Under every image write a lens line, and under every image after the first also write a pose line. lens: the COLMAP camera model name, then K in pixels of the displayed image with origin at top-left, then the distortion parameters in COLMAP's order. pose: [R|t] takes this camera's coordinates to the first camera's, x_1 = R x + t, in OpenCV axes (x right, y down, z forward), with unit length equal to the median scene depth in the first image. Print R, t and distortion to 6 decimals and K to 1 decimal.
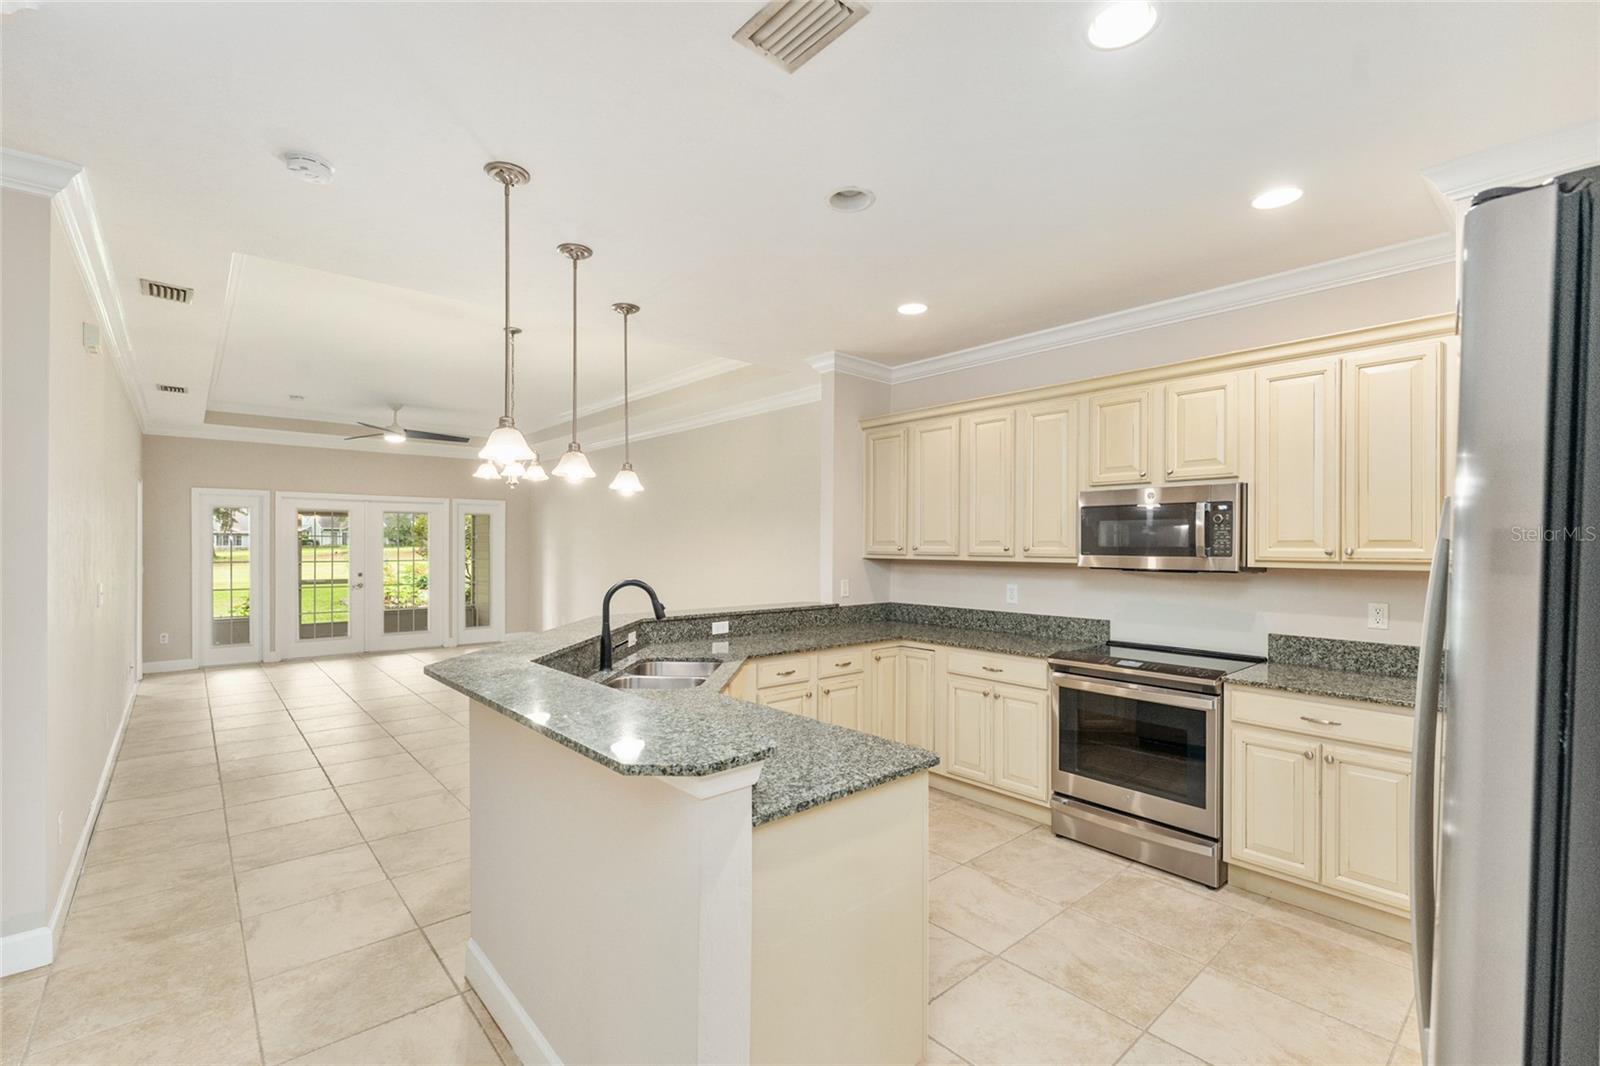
lens RADIAL K [[704.2, 0, 783.7], [0, 704.2, 543.0], [0, 0, 1]] dist [0.004622, -0.002709]
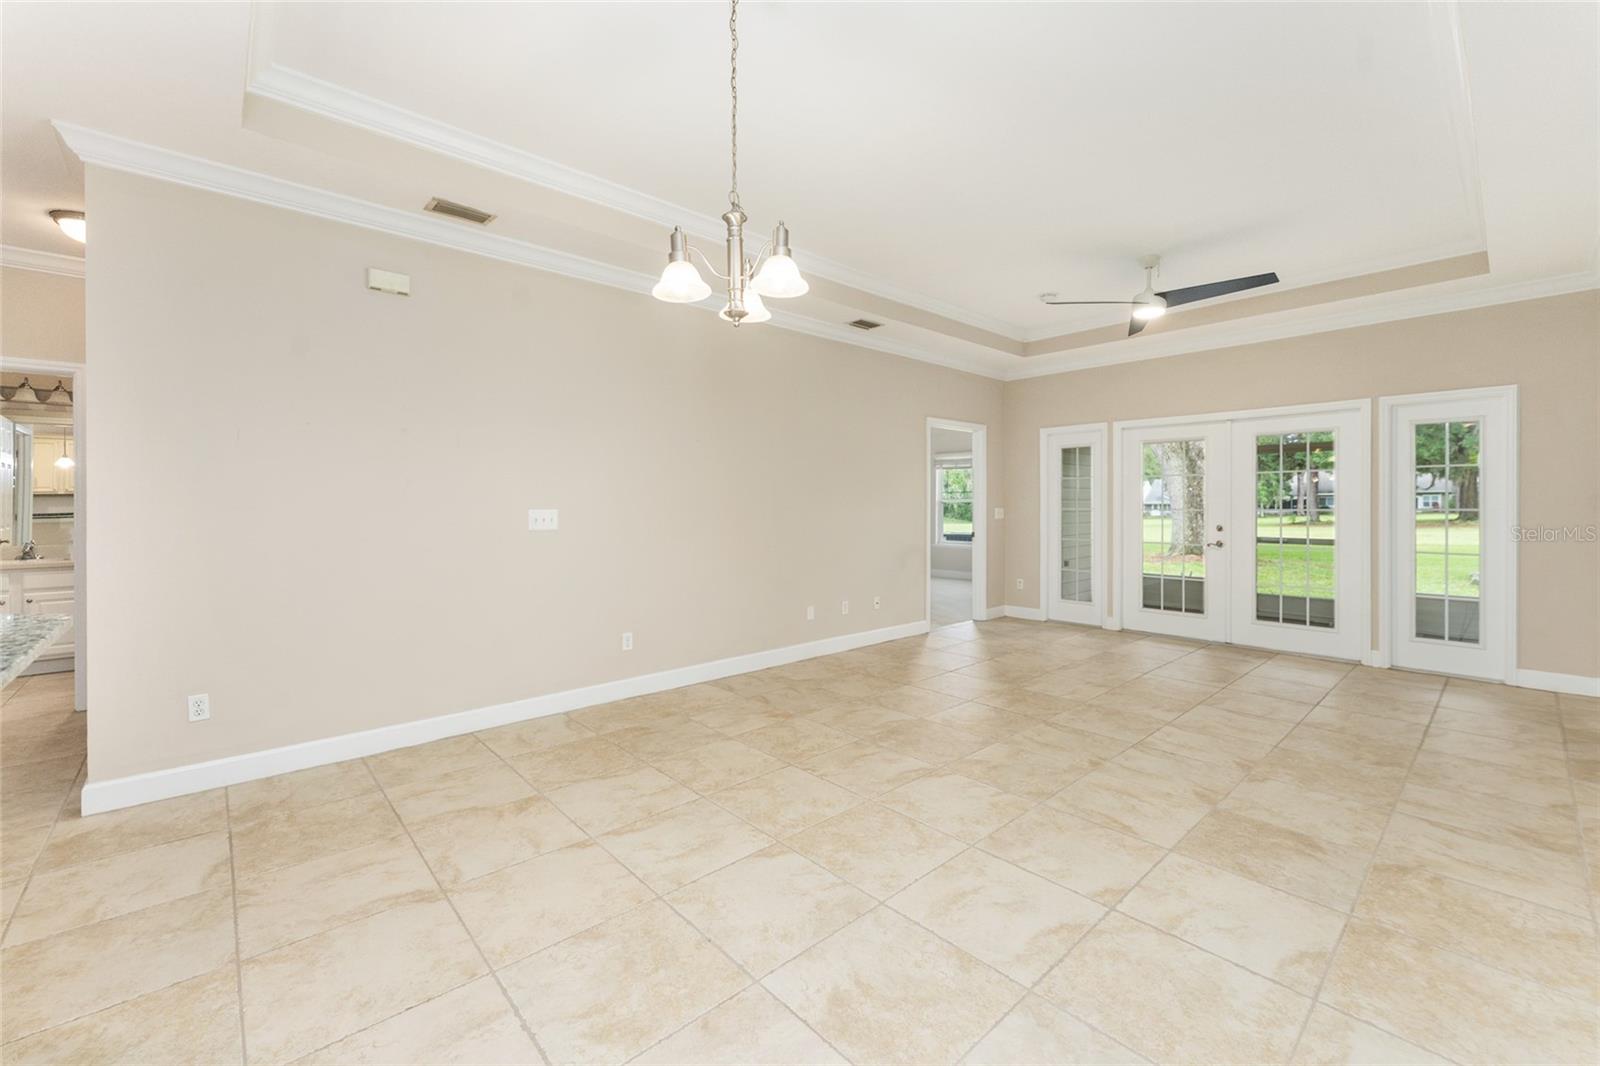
lens RADIAL K [[648.7, 0, 808.7], [0, 648.7, 512.4], [0, 0, 1]] dist [0.000318, 0.000105]
pose [[0.041200, 0.007663, -0.999122, 0.048371], [0.002940, 0.999965, 0.007791, 0.050252], [0.999147, -0.003258, 0.041176, 1.262669]]
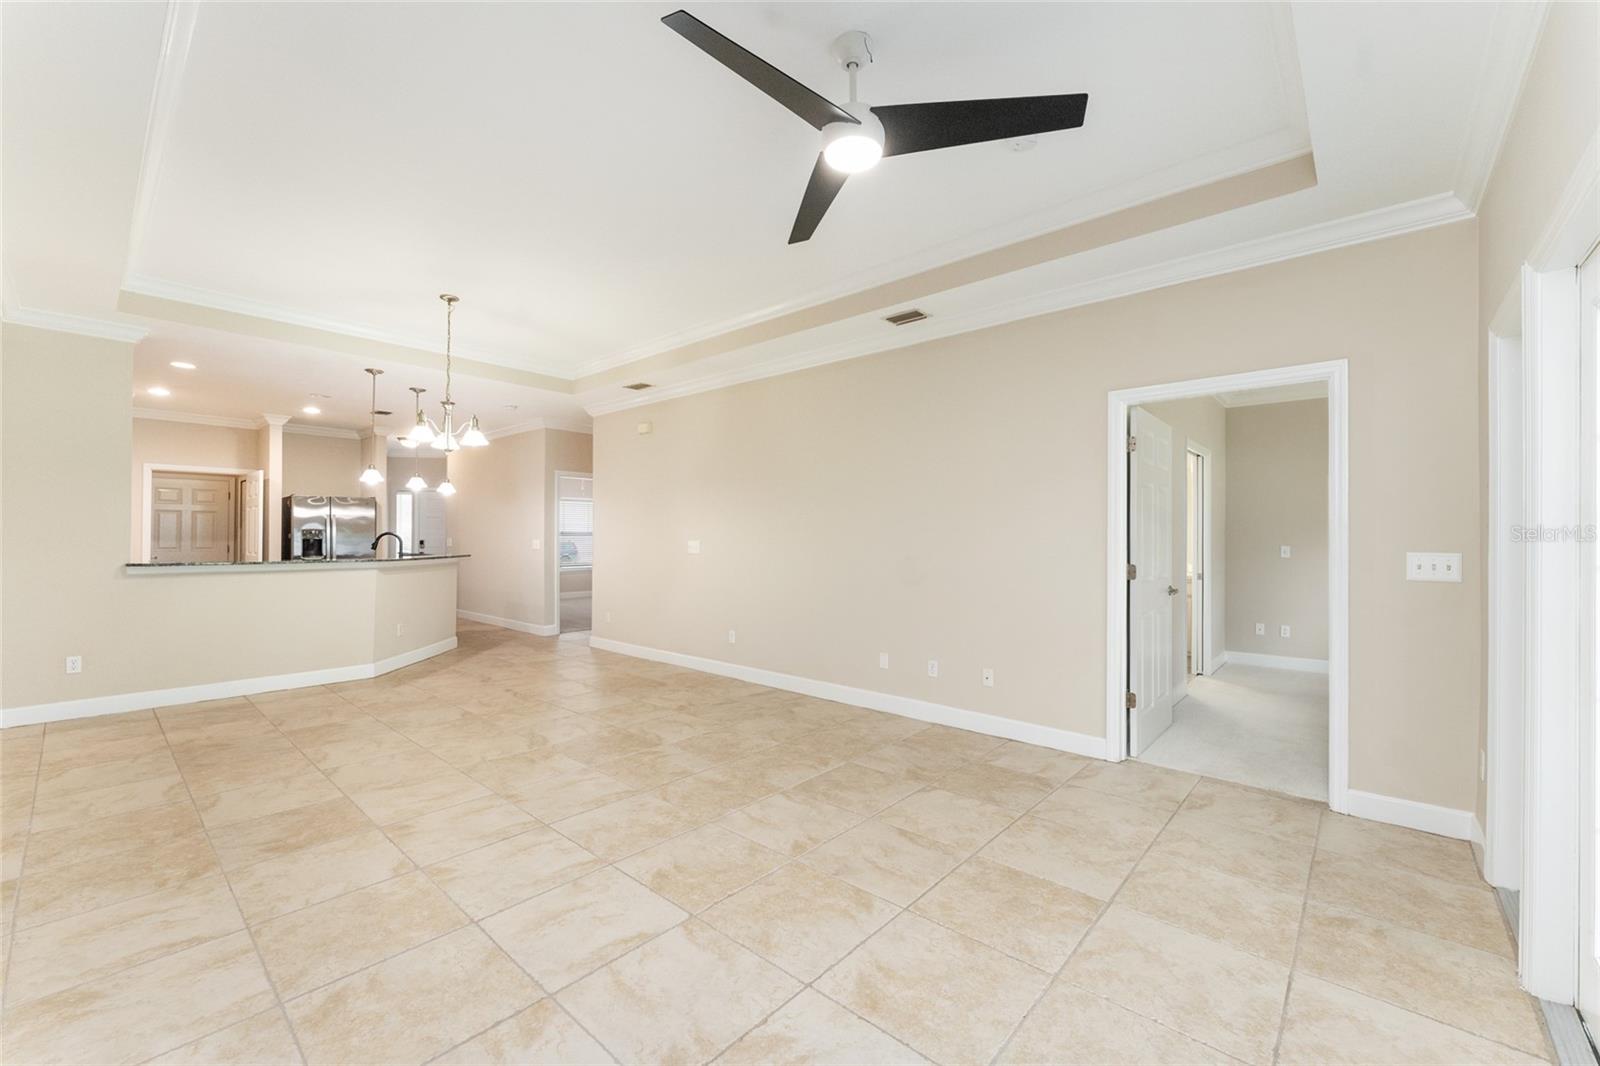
lens RADIAL K [[648.7, 0, 807.0], [0, 648.7, 528.0], [0, 0, 1]] dist [0.000318, 0.000105]
pose [[-0.989291, -0.010816, -0.145558, -0.930870], [-0.008713, 0.999848, -0.015075, 0.042913], [0.145699, -0.013645, -0.989235, 2.446152]]
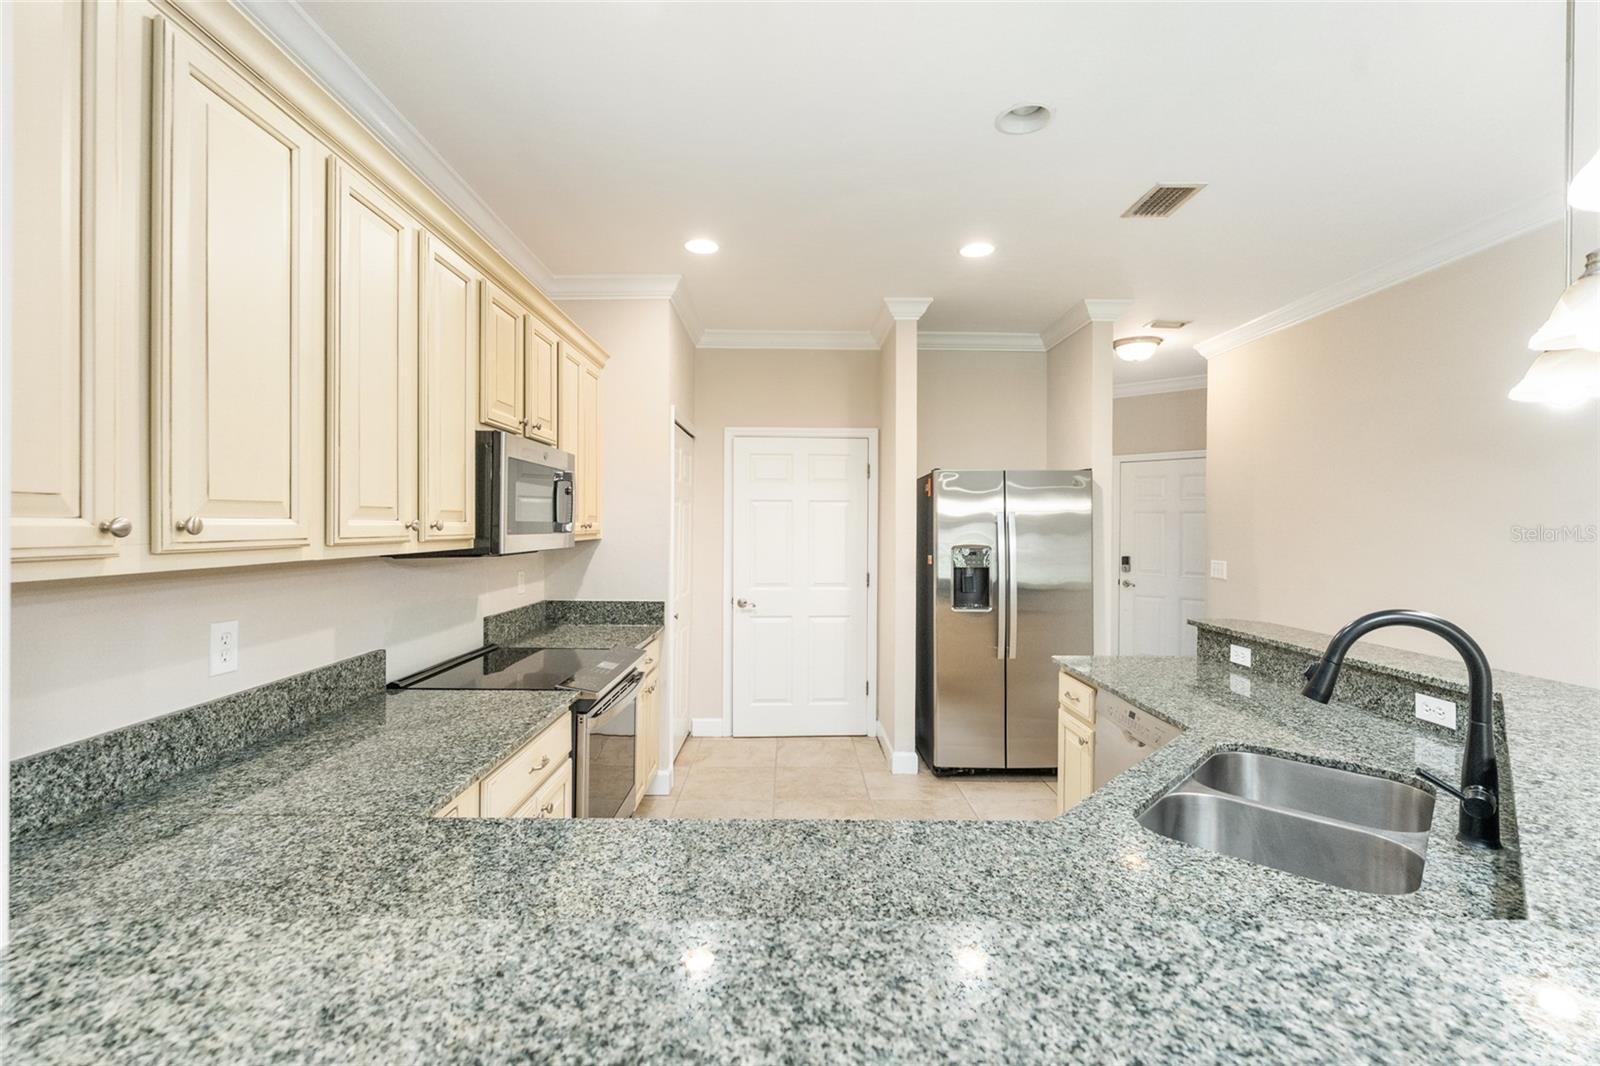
lens RADIAL K [[704.2, 0, 789.3], [0, 704.2, 533.1], [0, 0, 1]] dist [0.004622, -0.002709]
pose [[-0.763888, -0.017149, 0.645121, -0.153586], [-0.011147, 0.999848, 0.013380, 0.003290], [-0.645252, 0.003029, -0.763964, 1.156746]]
